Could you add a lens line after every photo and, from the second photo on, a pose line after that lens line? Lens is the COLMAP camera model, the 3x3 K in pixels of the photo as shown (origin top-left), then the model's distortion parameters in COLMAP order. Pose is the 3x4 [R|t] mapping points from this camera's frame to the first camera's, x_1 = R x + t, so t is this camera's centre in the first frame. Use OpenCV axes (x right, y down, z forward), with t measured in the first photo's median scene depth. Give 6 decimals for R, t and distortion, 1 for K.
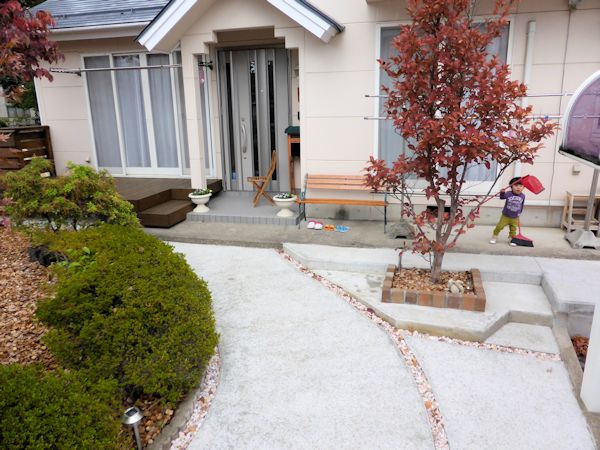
lens RADIAL K [[443.8, 0, 300.0], [0, 443.8, 225.0], [0, 0, 1]] dist [-0.022125, 0.010722]
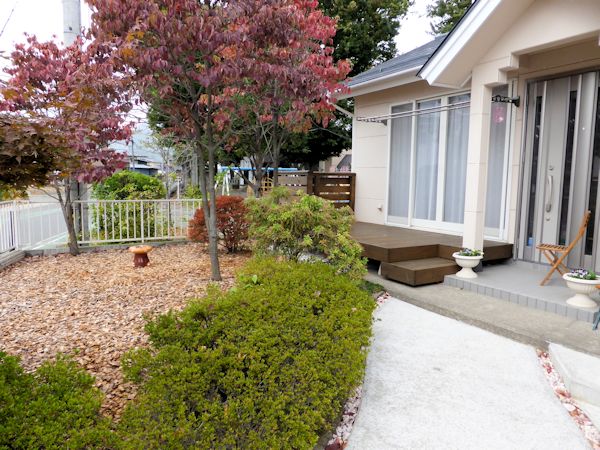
lens RADIAL K [[443.8, 0, 300.0], [0, 443.8, 225.0], [0, 0, 1]] dist [-0.022125, 0.010722]
pose [[0.711596, 0.106142, -0.694525, 0.104156], [-0.212790, 0.974654, -0.069066, -0.003341], [0.669591, 0.196935, 0.716146, 0.219088]]
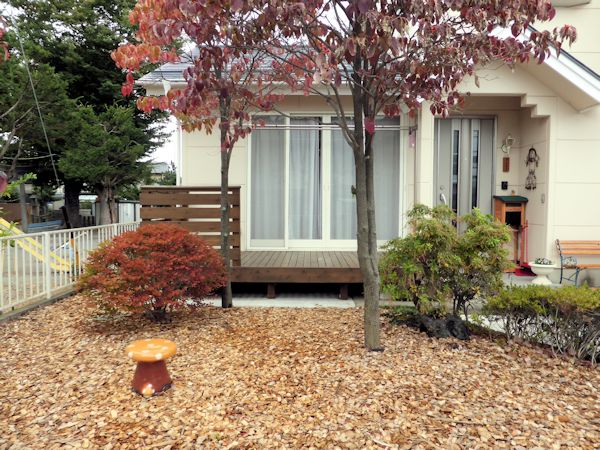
lens RADIAL K [[443.8, 0, 300.0], [0, 443.8, 225.0], [0, 0, 1]] dist [-0.022125, 0.010722]
pose [[0.963072, 0.013817, 0.268889, -0.729835], [0.046049, 0.975515, -0.215060, 0.032855], [-0.265277, 0.219500, 0.938855, 0.222871]]
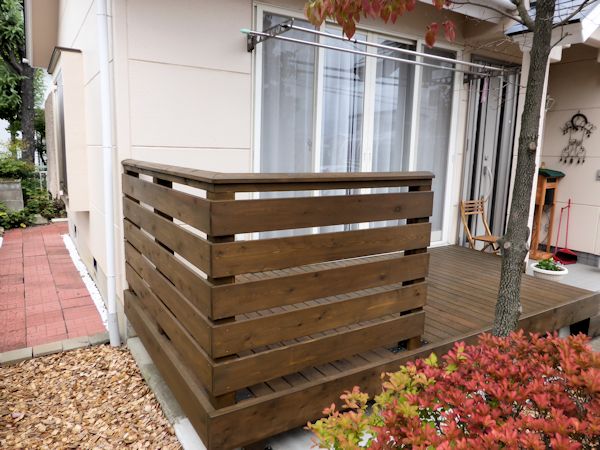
lens RADIAL K [[443.8, 0, 300.0], [0, 443.8, 225.0], [0, 0, 1]] dist [-0.022125, 0.010722]
pose [[0.681970, -0.076872, 0.727329, -0.937587], [0.156828, 0.986700, -0.042762, -0.159865], [-0.714368, 0.143228, 0.684956, 0.800812]]
